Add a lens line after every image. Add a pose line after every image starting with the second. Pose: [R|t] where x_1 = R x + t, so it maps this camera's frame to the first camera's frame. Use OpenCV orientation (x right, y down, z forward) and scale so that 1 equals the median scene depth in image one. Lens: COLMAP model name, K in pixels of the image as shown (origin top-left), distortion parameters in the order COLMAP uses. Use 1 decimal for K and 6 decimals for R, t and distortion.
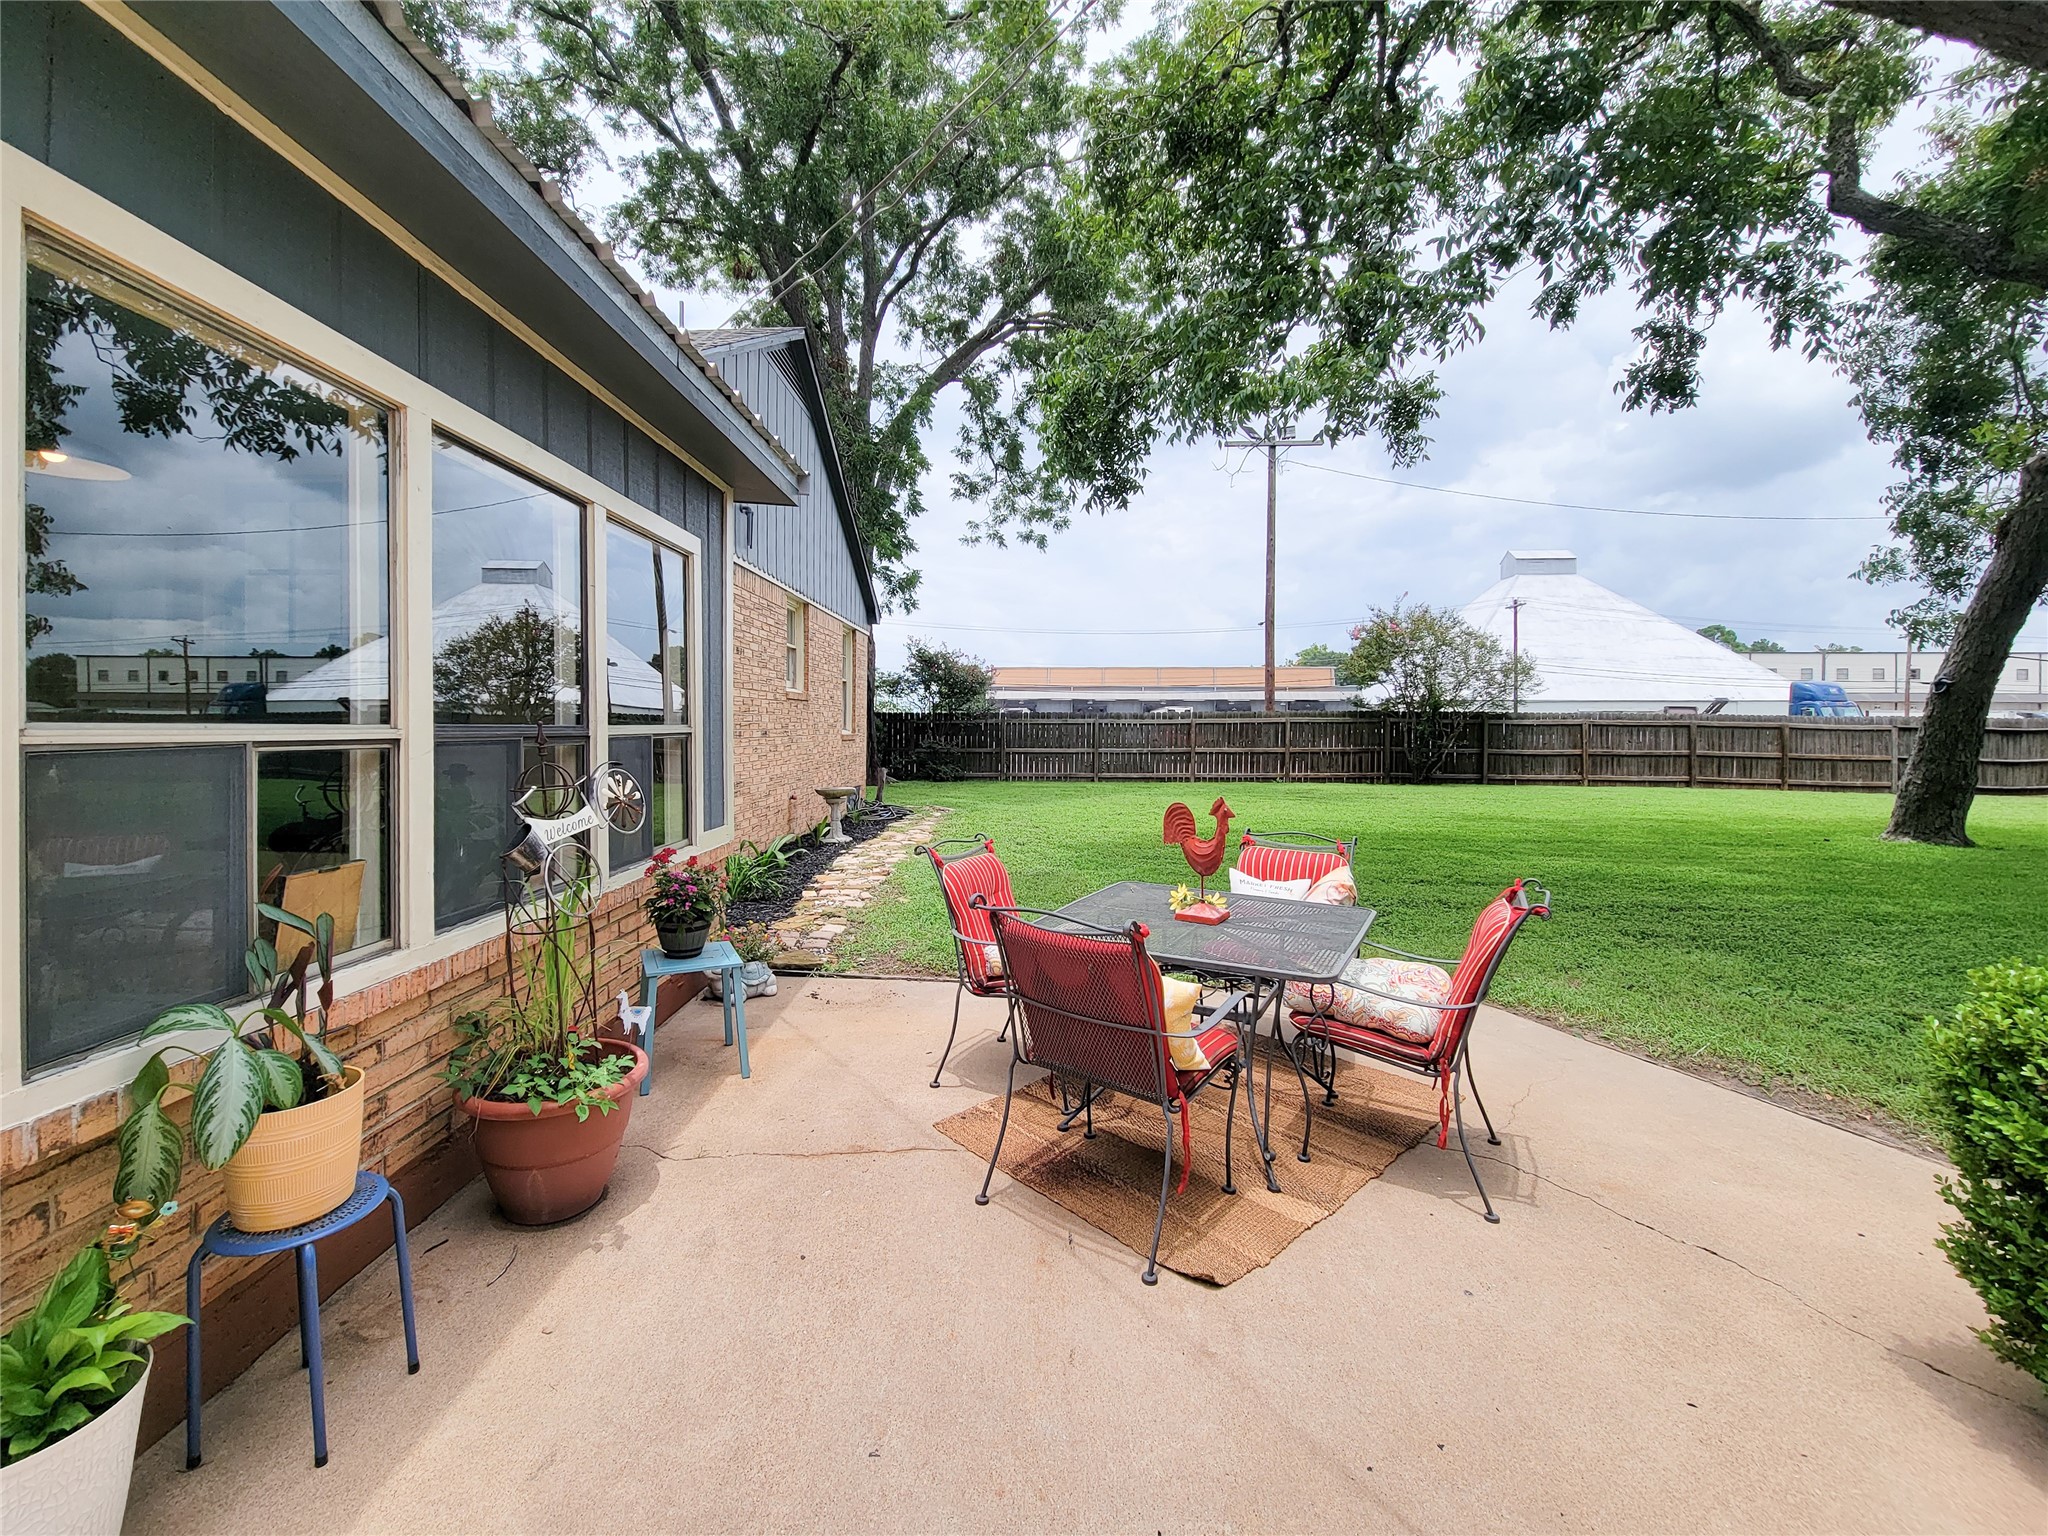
lens RADIAL K [[834.6, 0, 1018.5], [0, 834.6, 726.1], [0, 0, 1]] dist [0.001037, 0.000179]
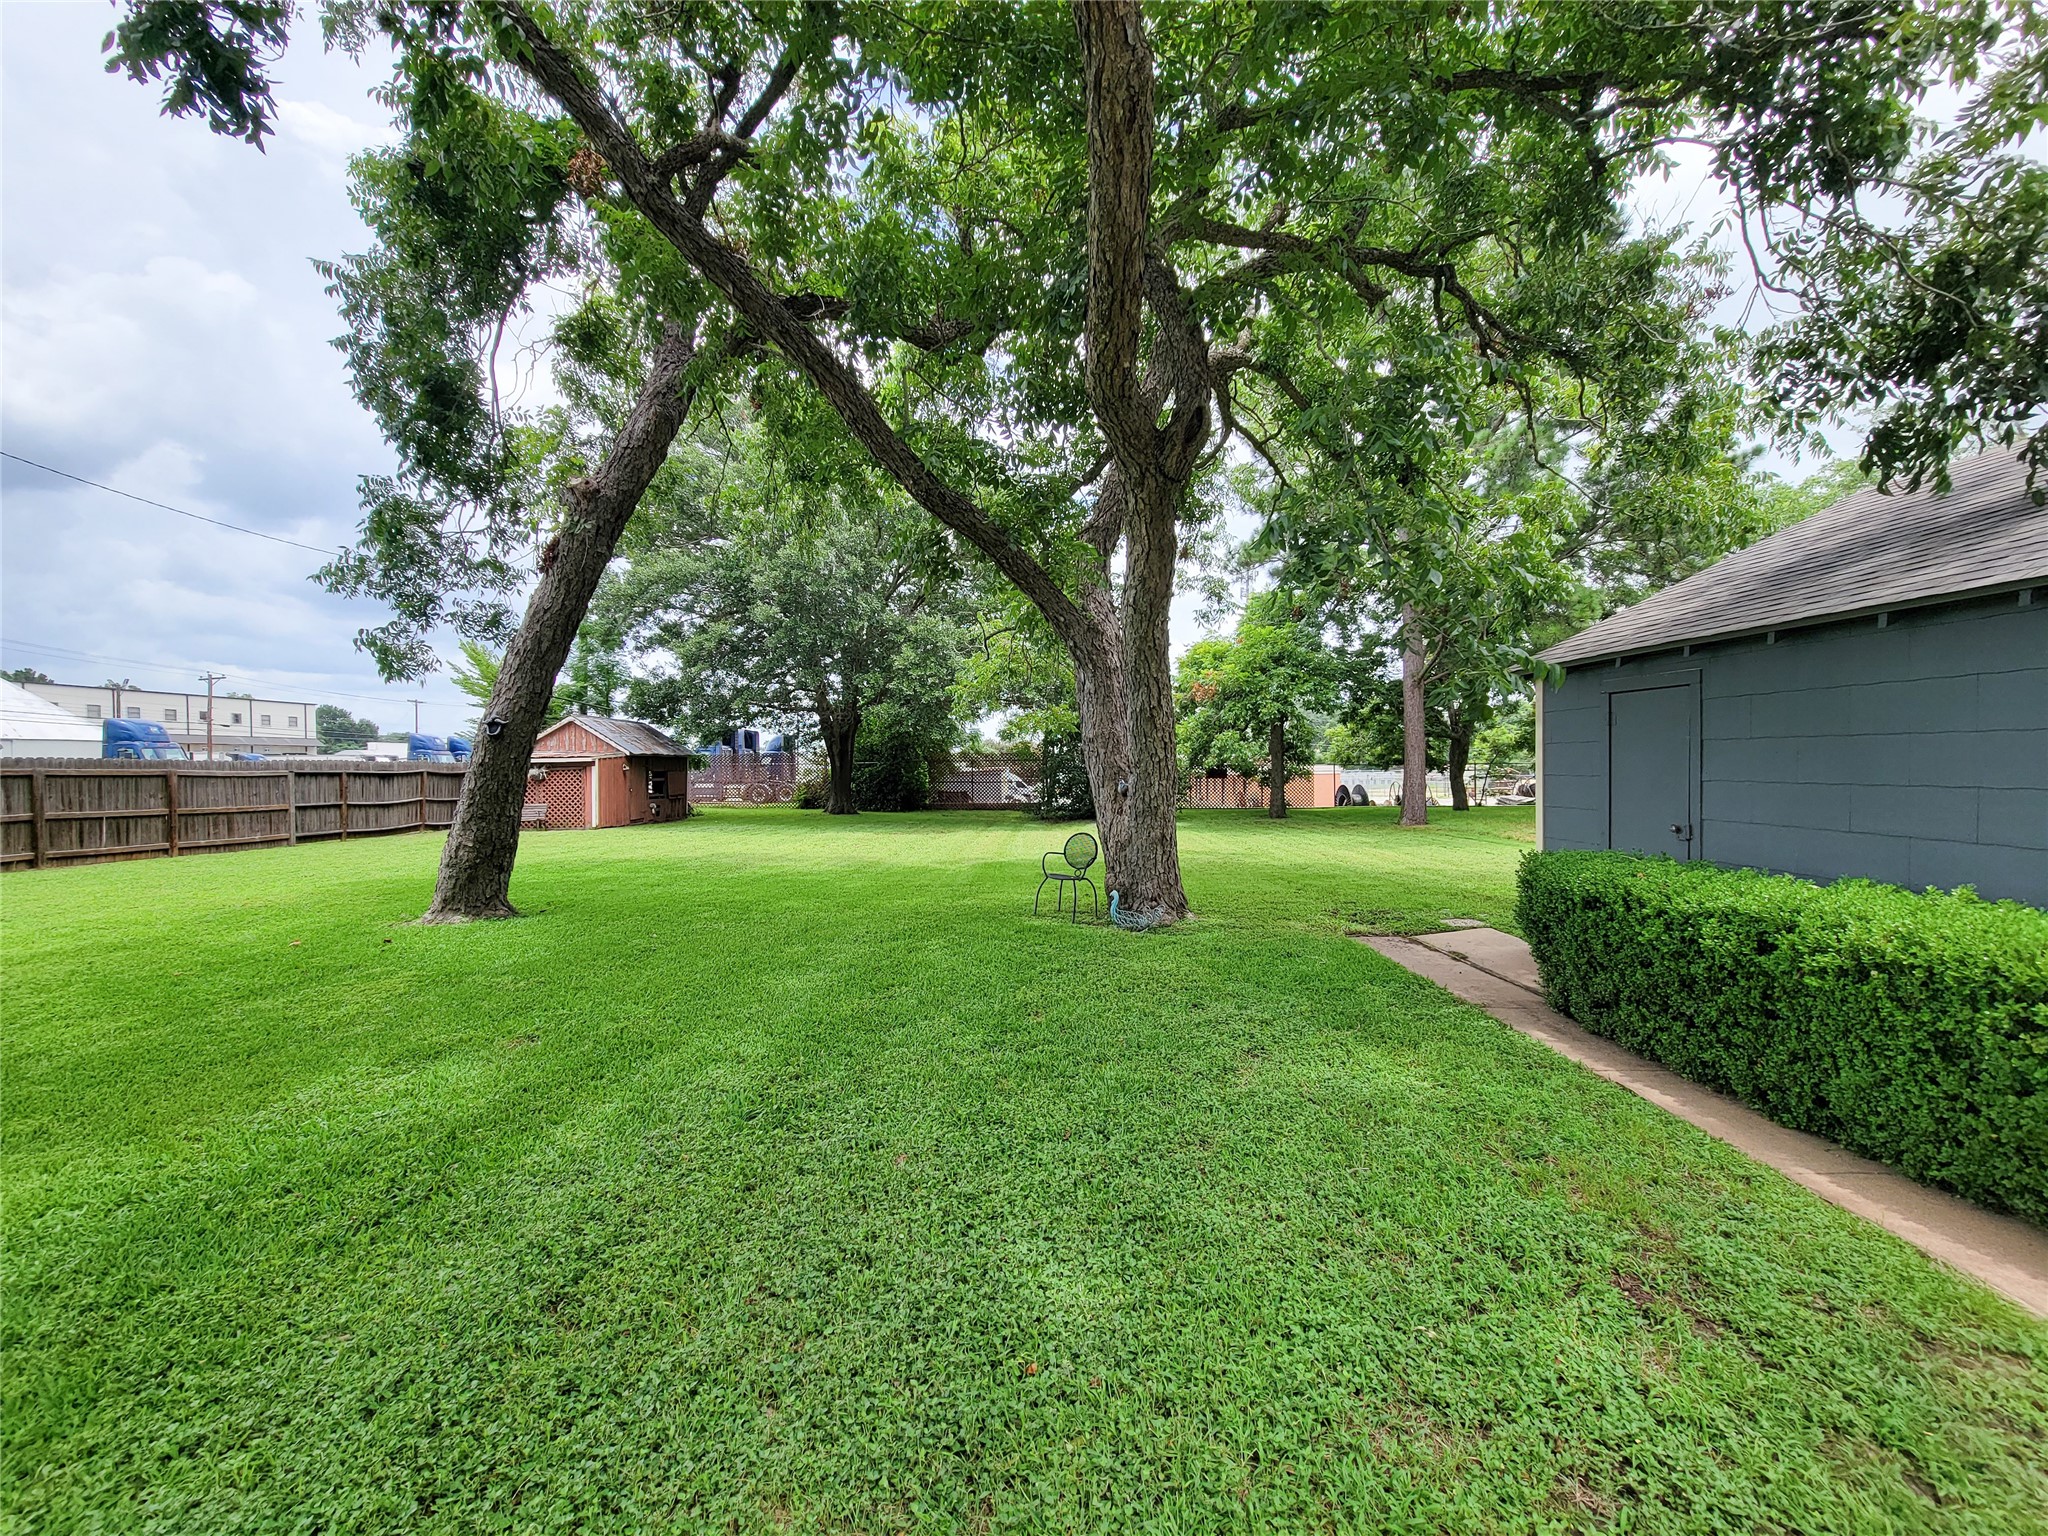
lens RADIAL K [[844.6, 0, 959.2], [0, 844.6, 764.8], [0, 0, 1]] dist [-0.015862, 0.000148]
pose [[-0.013988, -0.013524, 0.999811, 0.149366], [0.016777, 0.999765, 0.013758, -0.005606], [-0.999761, 0.016966, -0.013758, 0.295152]]
